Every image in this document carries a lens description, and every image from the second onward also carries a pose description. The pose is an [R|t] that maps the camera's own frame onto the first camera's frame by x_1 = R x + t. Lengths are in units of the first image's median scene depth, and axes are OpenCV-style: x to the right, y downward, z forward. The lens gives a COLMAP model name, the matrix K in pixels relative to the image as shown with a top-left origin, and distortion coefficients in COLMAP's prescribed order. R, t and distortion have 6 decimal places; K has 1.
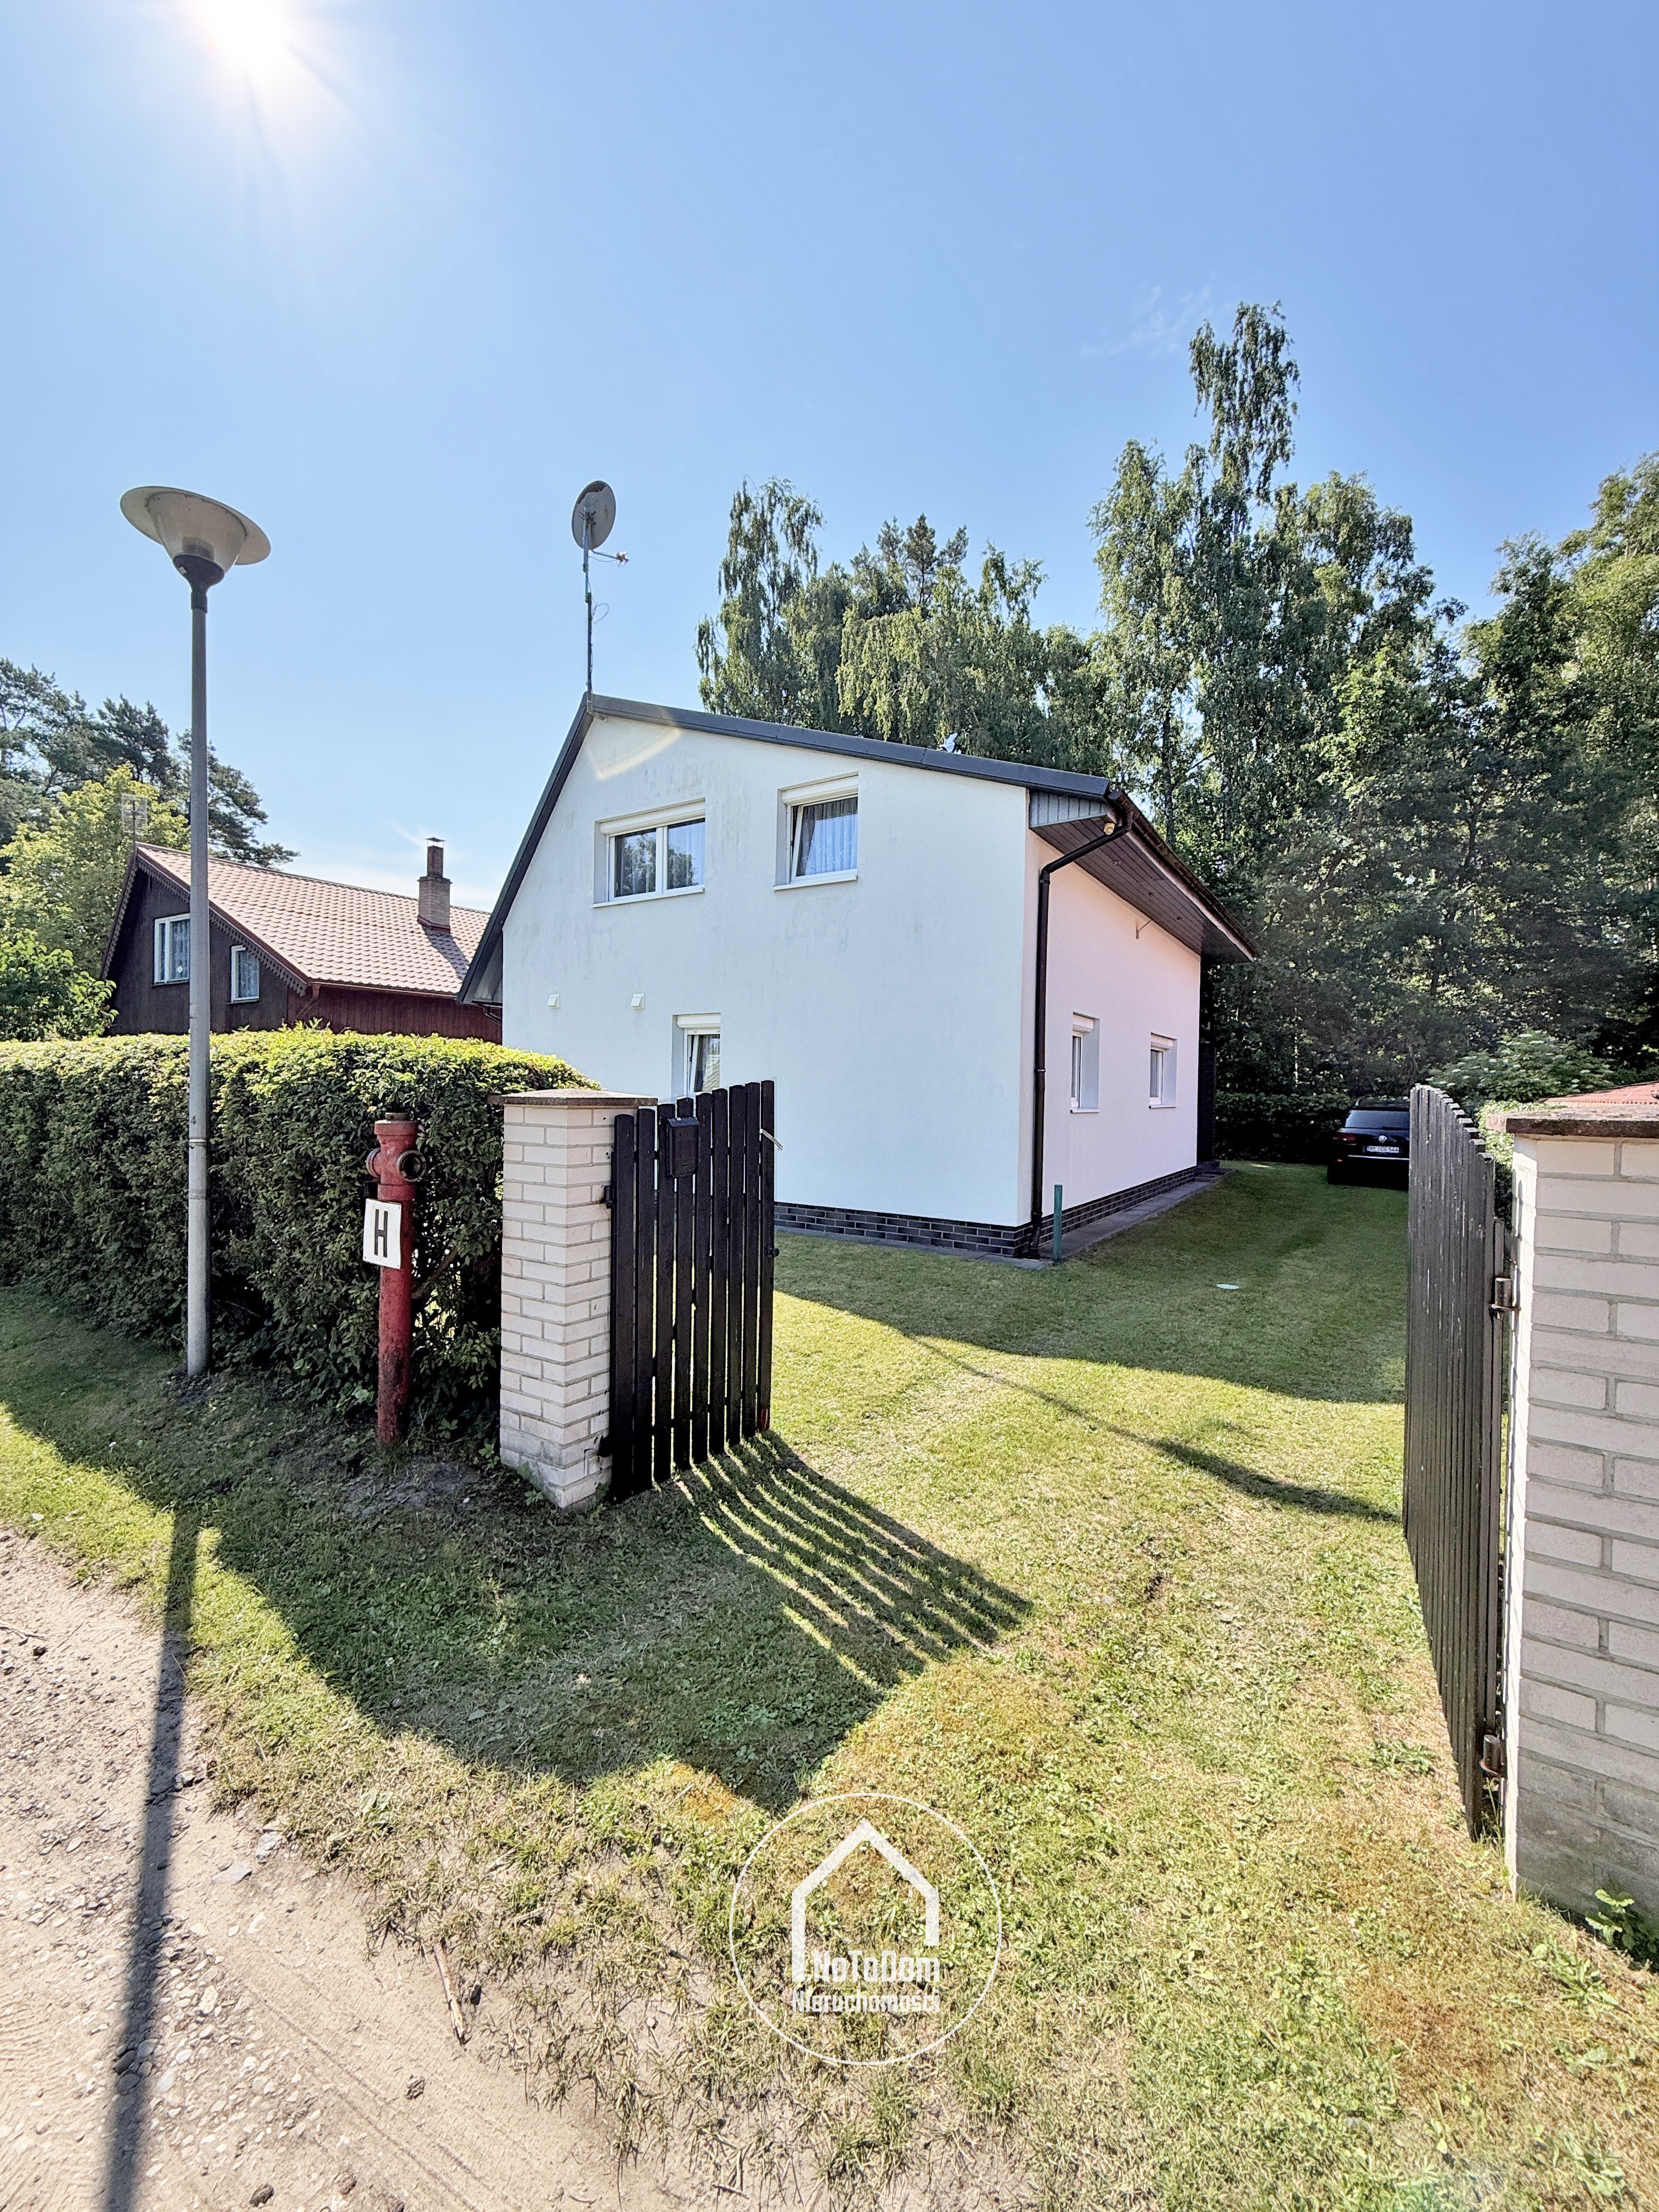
lens RADIAL K [[881.0, 0, 835.8], [0, 881.0, 1100.1], [0, 0, 1]] dist [-0.000457, -0.000227]
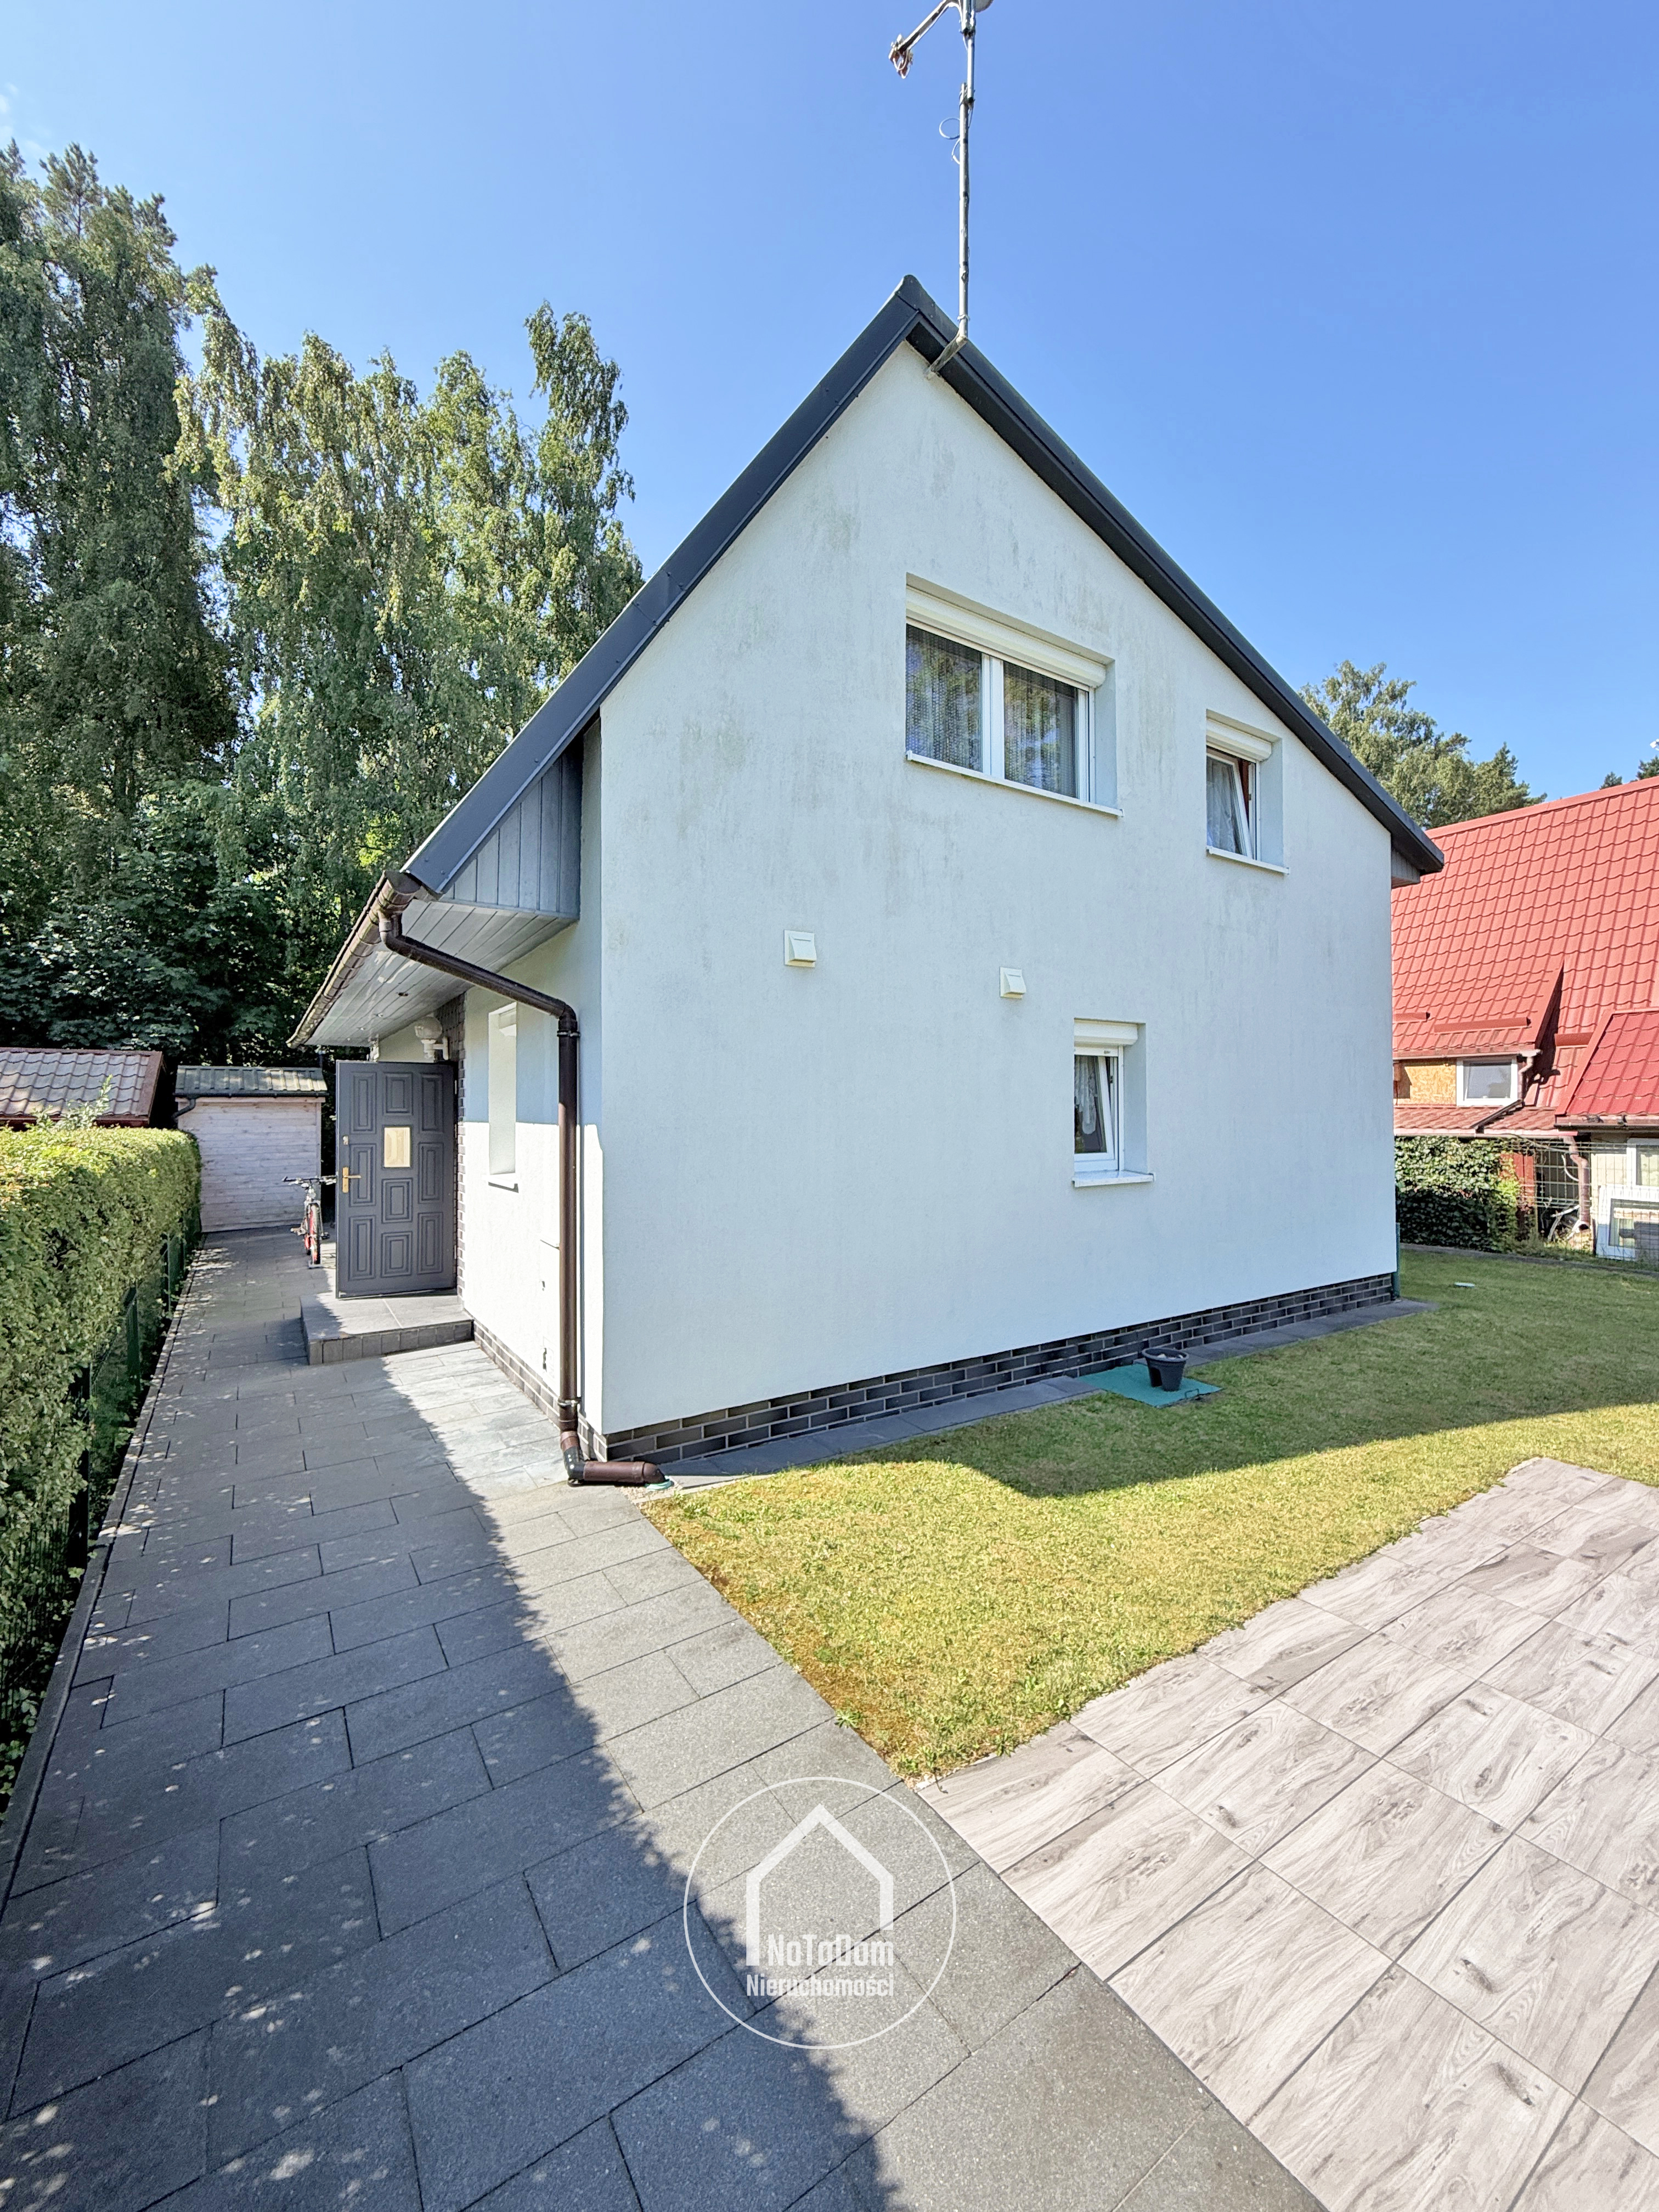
lens RADIAL K [[881.0, 0, 829.8], [0, 881.0, 1098.4], [0, 0, 1]] dist [-0.000457, -0.000227]
pose [[0.413863, -0.004928, 0.910326, -0.728419], [0.020225, 0.999788, -0.003782, -0.045665], [-0.910114, 0.019977, 0.413875, 0.880433]]
